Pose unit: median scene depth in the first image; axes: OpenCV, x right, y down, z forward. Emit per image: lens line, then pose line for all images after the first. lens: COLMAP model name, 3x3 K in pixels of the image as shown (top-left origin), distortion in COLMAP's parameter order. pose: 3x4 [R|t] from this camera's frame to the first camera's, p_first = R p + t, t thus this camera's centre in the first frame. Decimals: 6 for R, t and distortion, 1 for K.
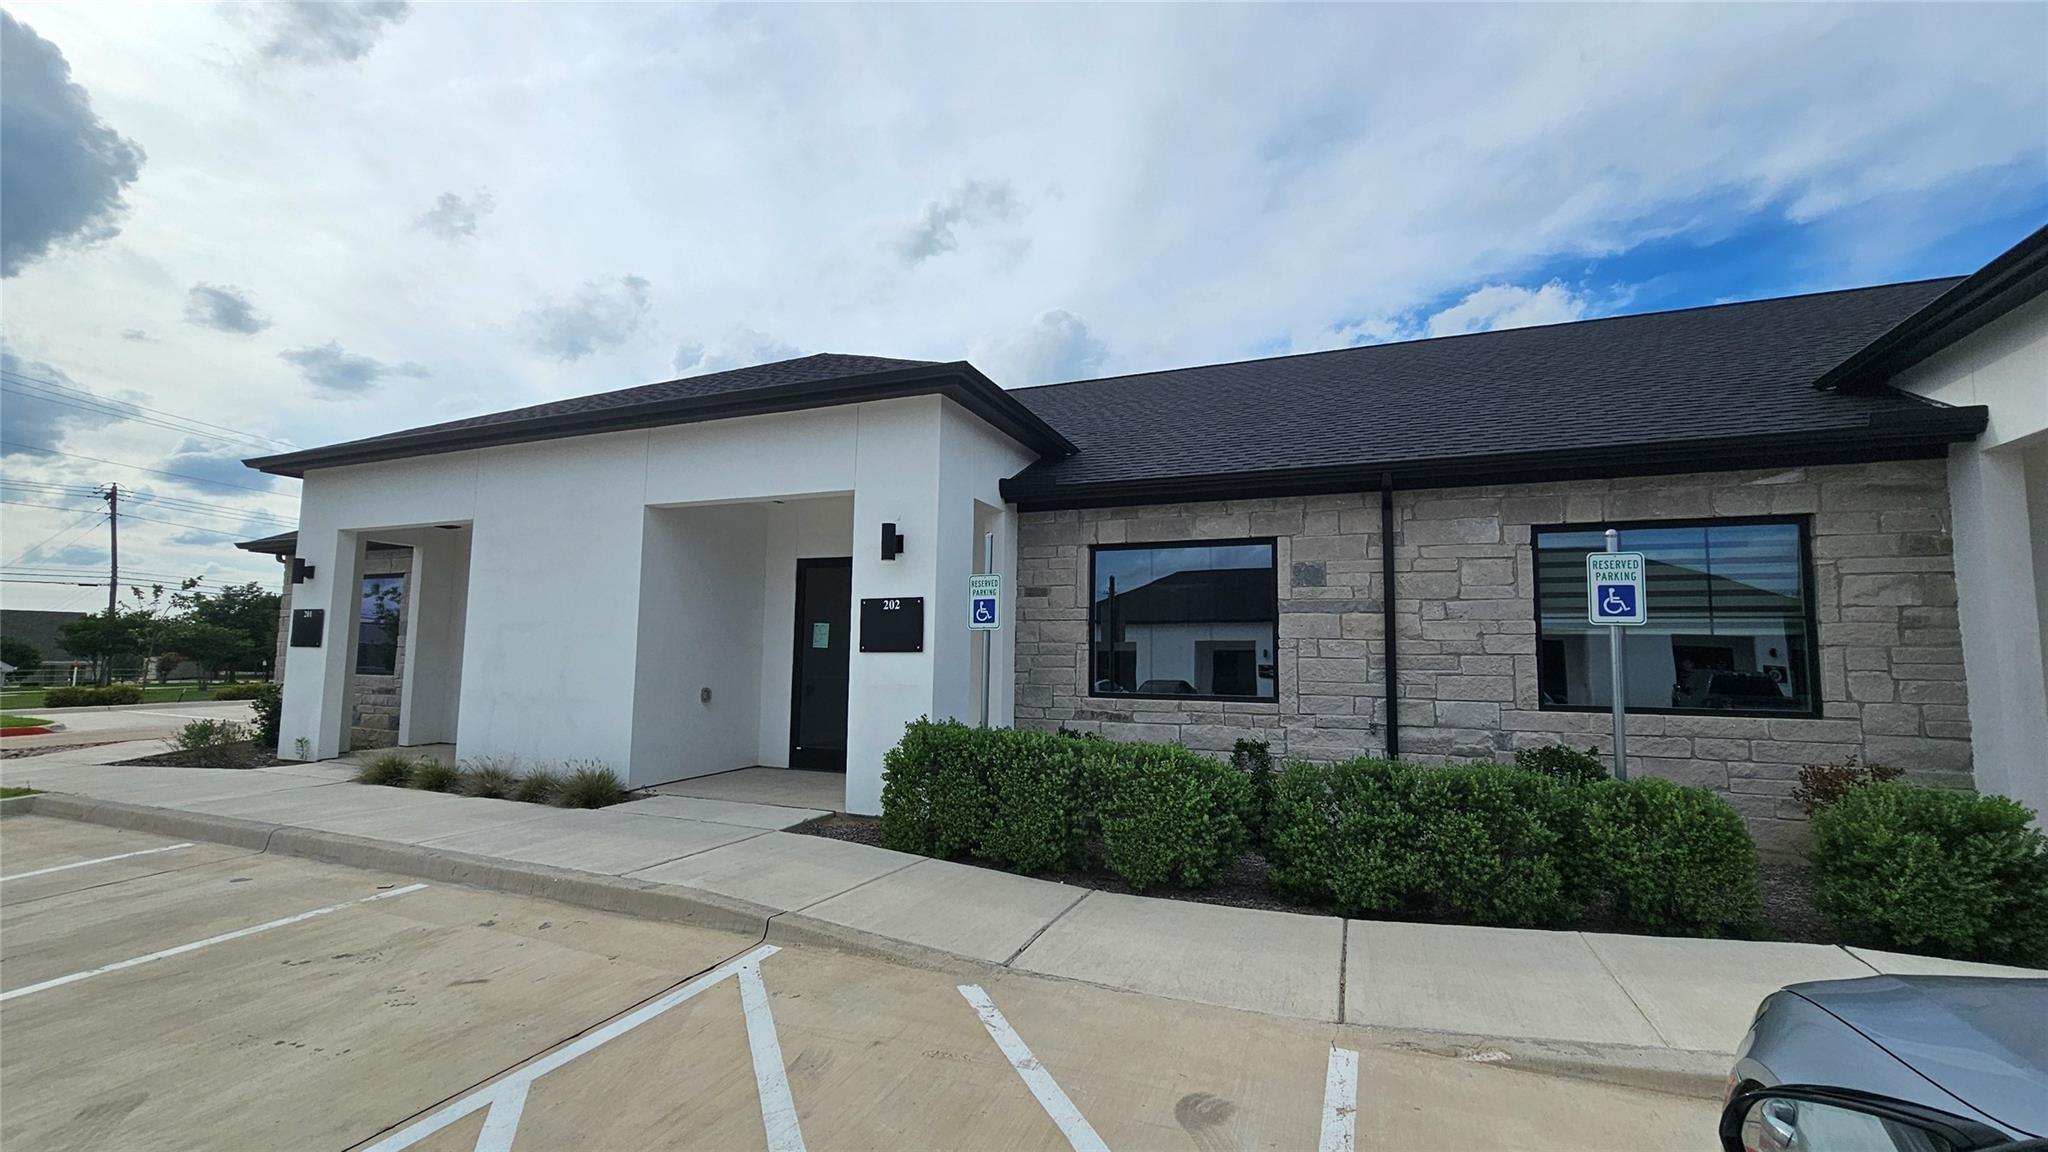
lens RADIAL K [[844.8, 0, 1024.0], [0, 844.8, 576.0], [0, 0, 1]] dist [0.002272, 0.000062]
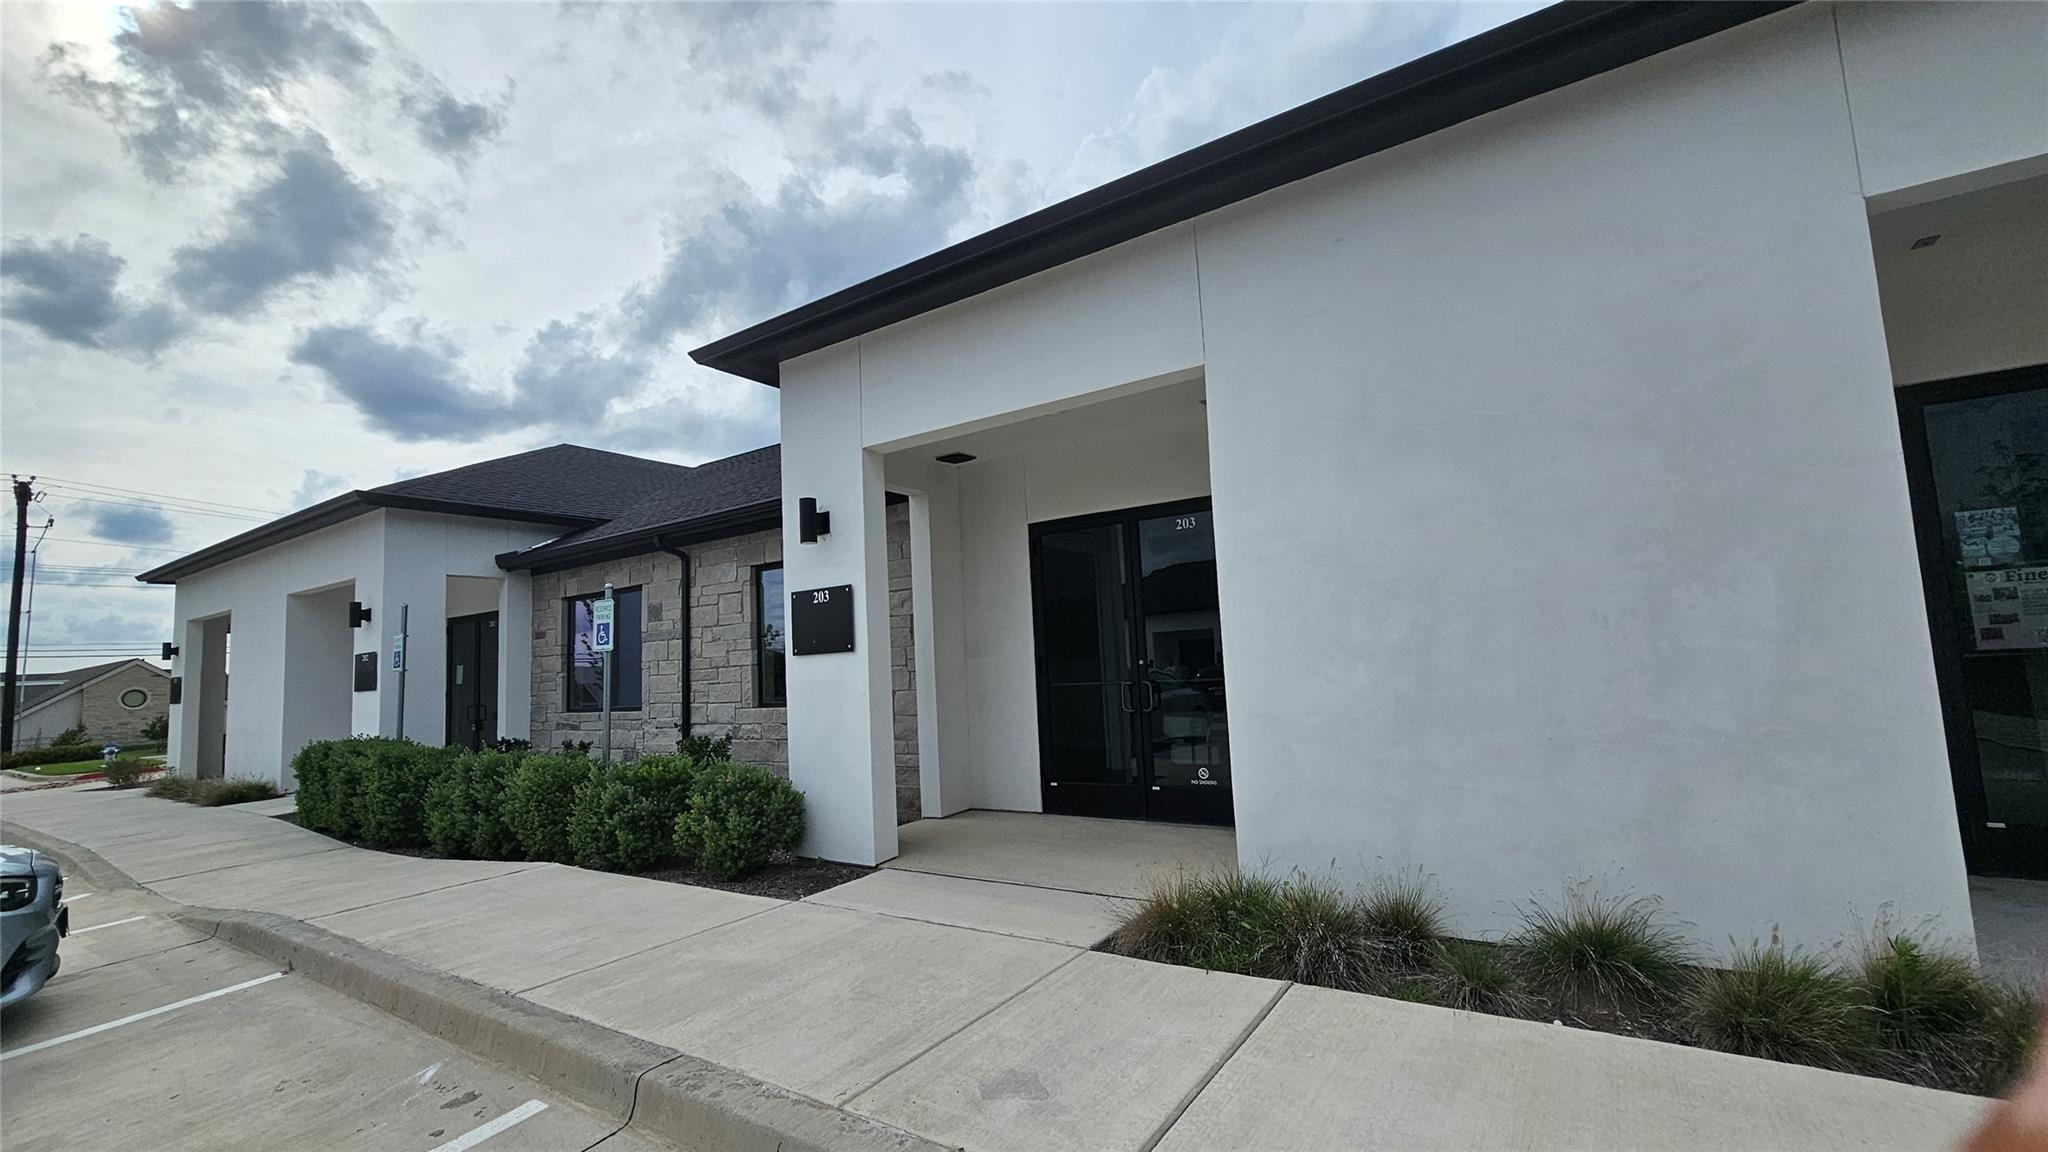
lens RADIAL K [[844.8, 0, 1024.0], [0, 844.8, 576.0], [0, 0, 1]] dist [0.002272, 0.000062]
pose [[0.979079, -0.083684, -0.185474, 1.187213], [0.082872, 0.996486, -0.012140, 0.005416], [0.185838, -0.003485, 0.982574, -0.195220]]
